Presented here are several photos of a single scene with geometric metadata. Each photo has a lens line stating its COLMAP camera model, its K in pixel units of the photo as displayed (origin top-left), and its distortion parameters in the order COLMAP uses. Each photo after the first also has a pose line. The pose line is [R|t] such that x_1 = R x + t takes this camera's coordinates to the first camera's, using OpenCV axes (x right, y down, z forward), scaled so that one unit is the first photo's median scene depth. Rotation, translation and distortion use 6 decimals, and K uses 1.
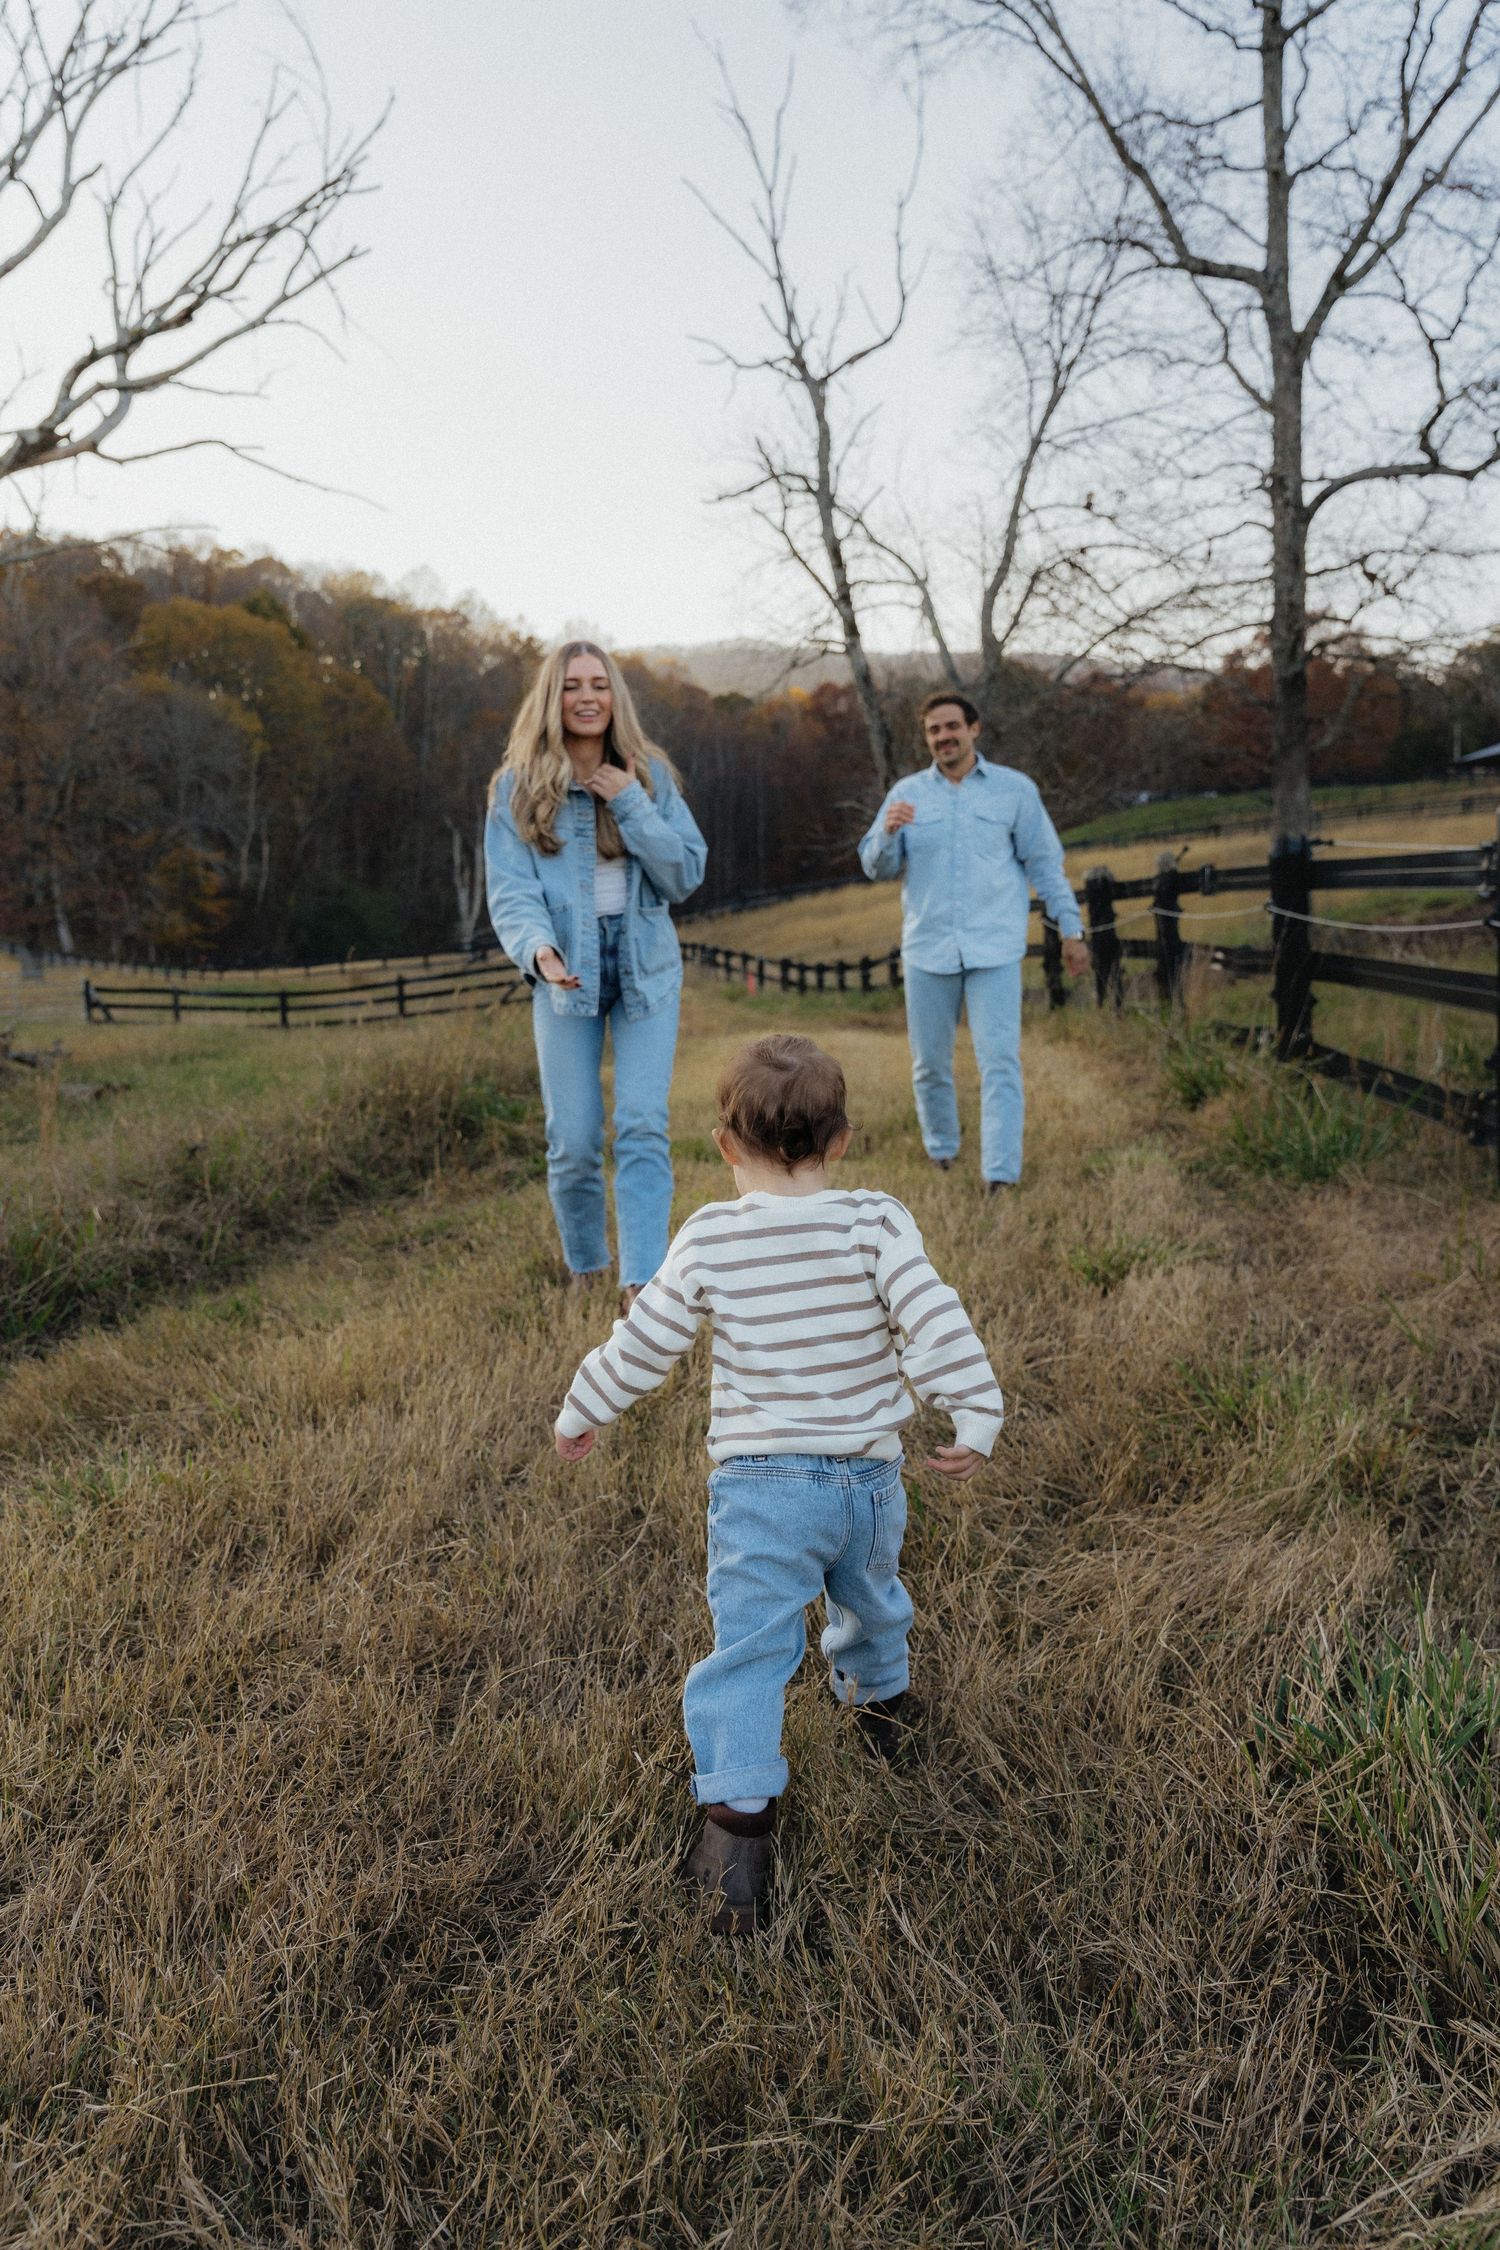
lens RADIAL K [[1773.3, 0, 750.0], [0, 1773.3, 1125.0], [0, 0, 1]] dist [-0.003745, -0.001177]
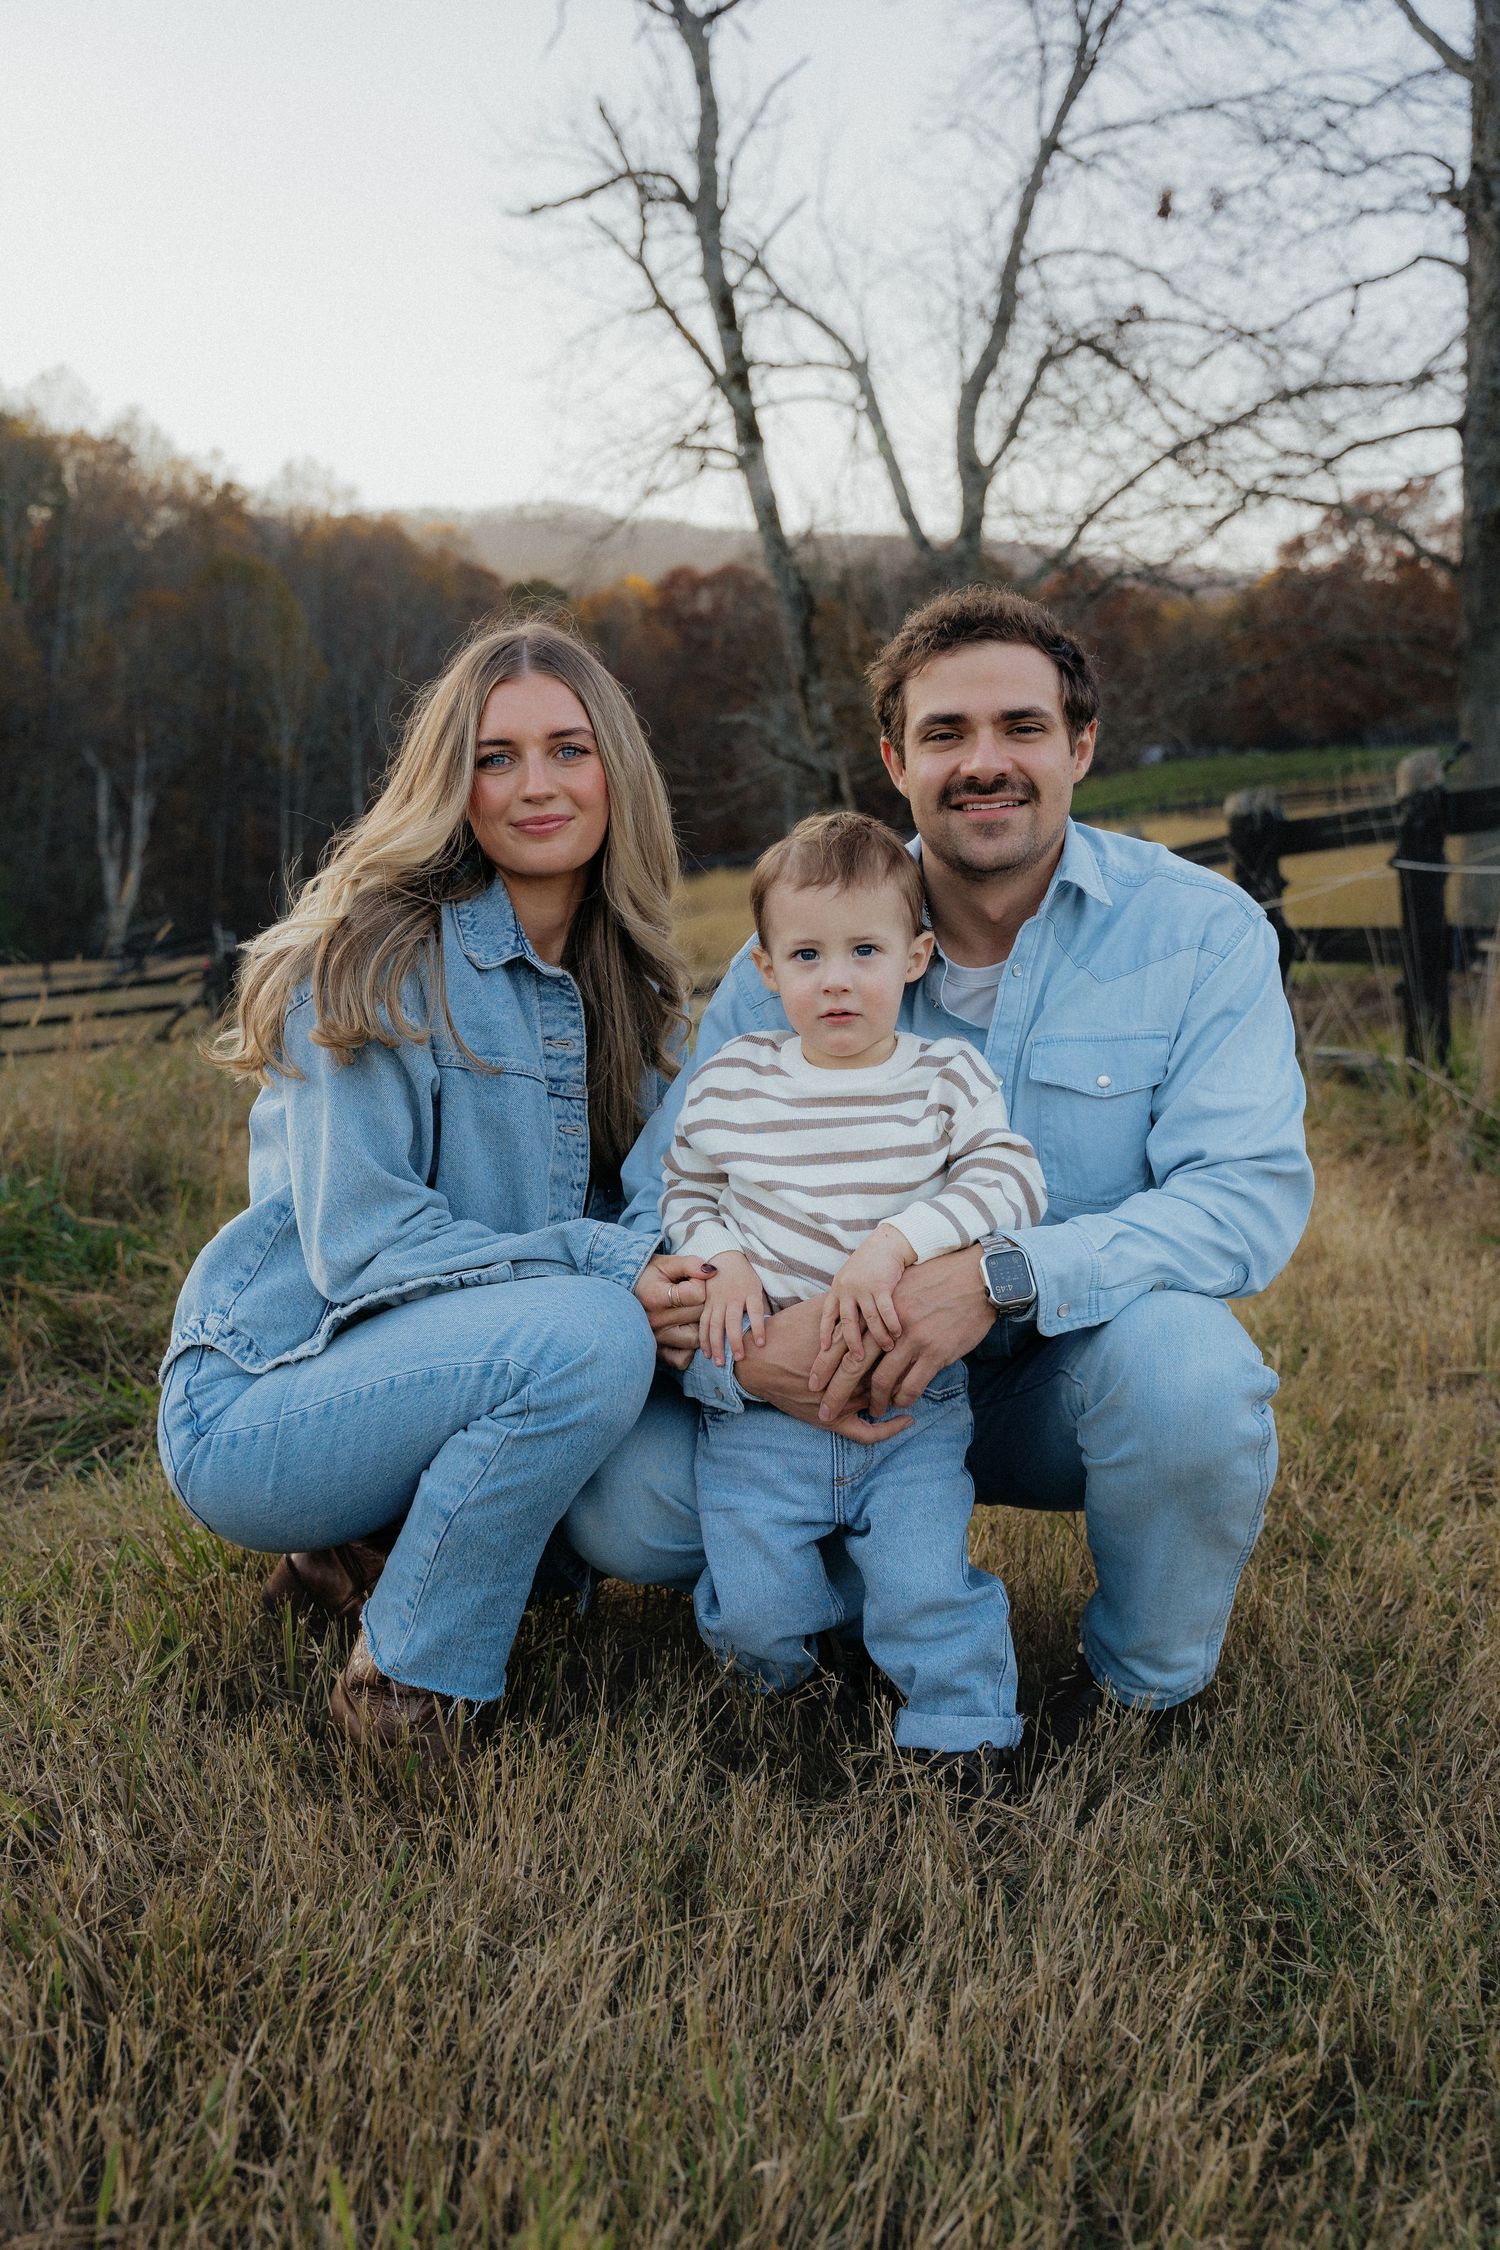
lens RADIAL K [[2437.2, 0, 750.0], [0, 2437.2, 1125.0], [0, 0, 1]] dist [0.074948, 0.005553]
pose [[0.996051, 0.021110, 0.086232, -0.009036], [-0.017598, 0.998992, -0.041289, -0.007666], [-0.087017, 0.039609, 0.995419, 0.165934]]
